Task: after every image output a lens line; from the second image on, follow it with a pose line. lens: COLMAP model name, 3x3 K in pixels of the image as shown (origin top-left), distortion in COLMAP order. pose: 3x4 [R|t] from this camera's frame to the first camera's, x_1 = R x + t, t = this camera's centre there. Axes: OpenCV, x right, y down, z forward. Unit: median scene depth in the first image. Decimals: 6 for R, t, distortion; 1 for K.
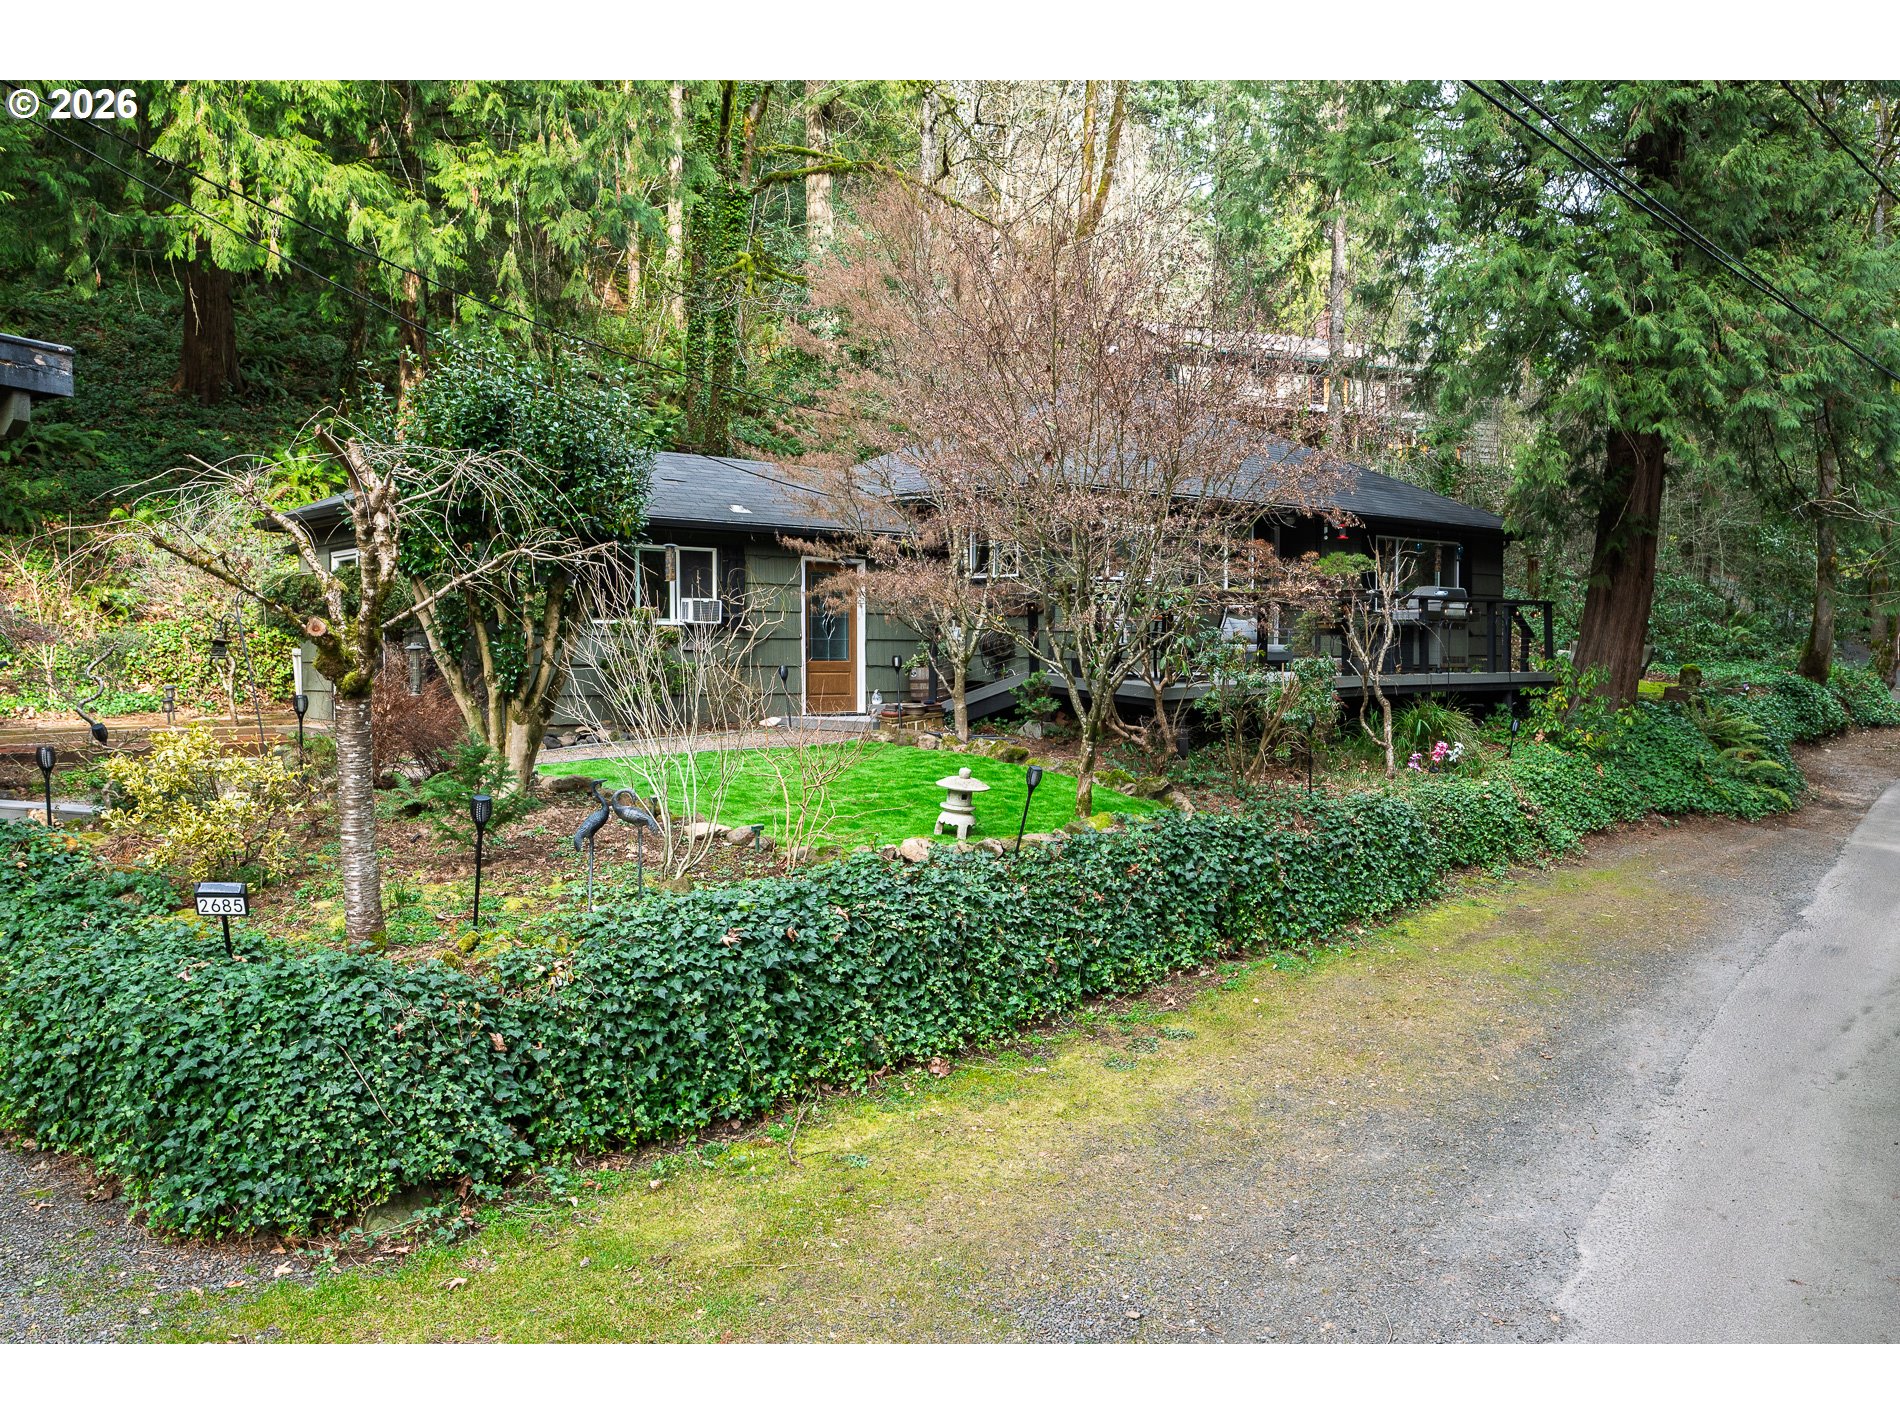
lens RADIAL K [[1480.2, 0, 1019.5], [0, 1480.2, 717.3], [0, 0, 1]] dist [-0.005878, 0.001579]
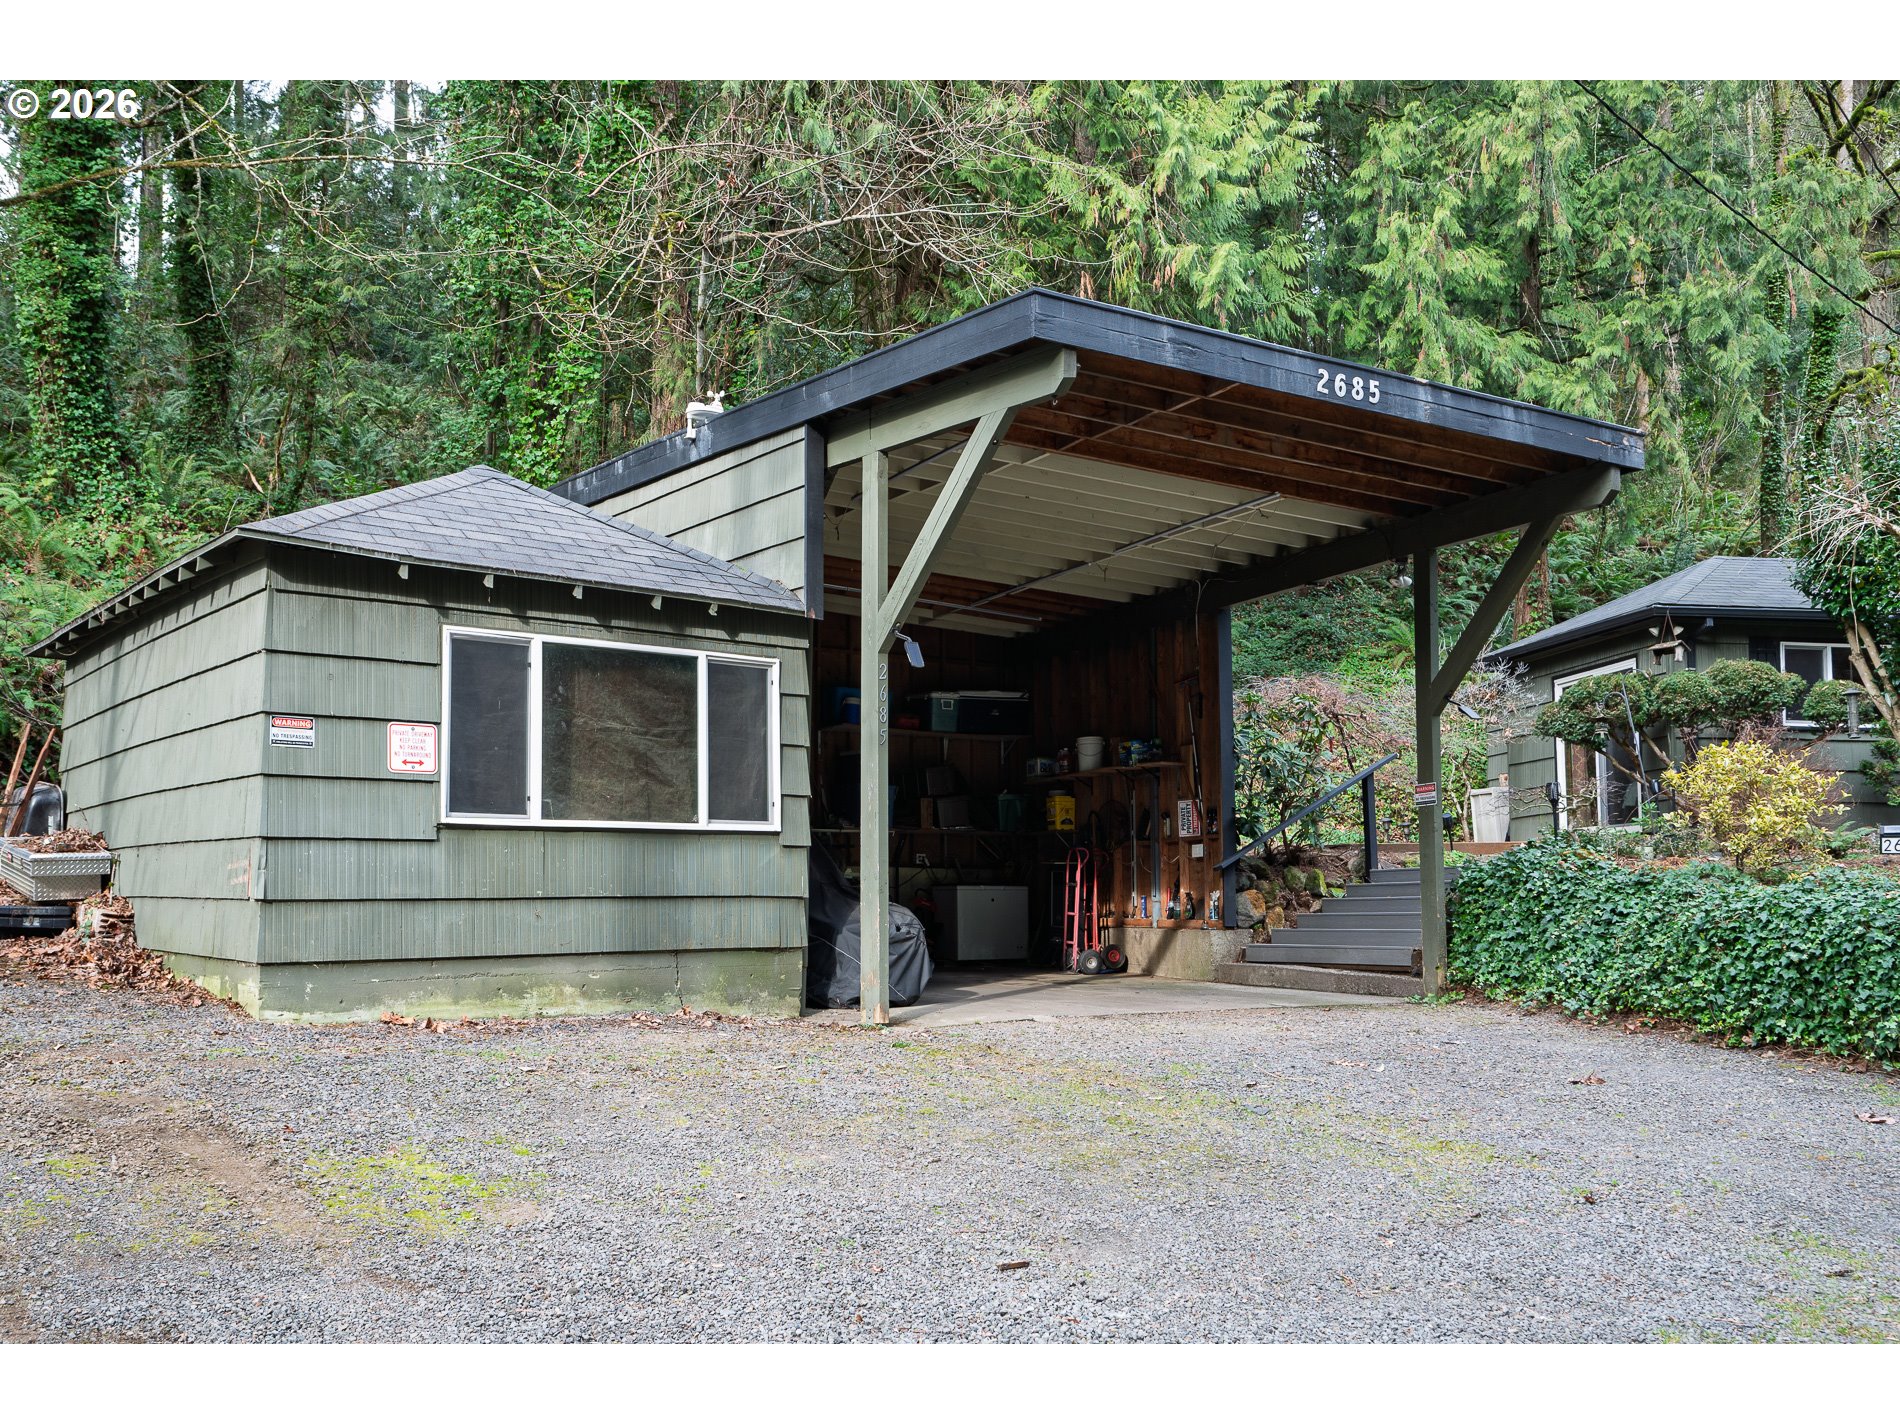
lens RADIAL K [[1653.1, 0, 946.0], [0, 1653.1, 799.5], [0, 0, 1]] dist [-0.000093, -0.005959]
pose [[0.842591, -0.047149, -0.536486, -0.464138], [-0.011099, 0.994428, -0.104828, 0.229783], [0.538439, 0.094282, 0.837373, -0.480092]]
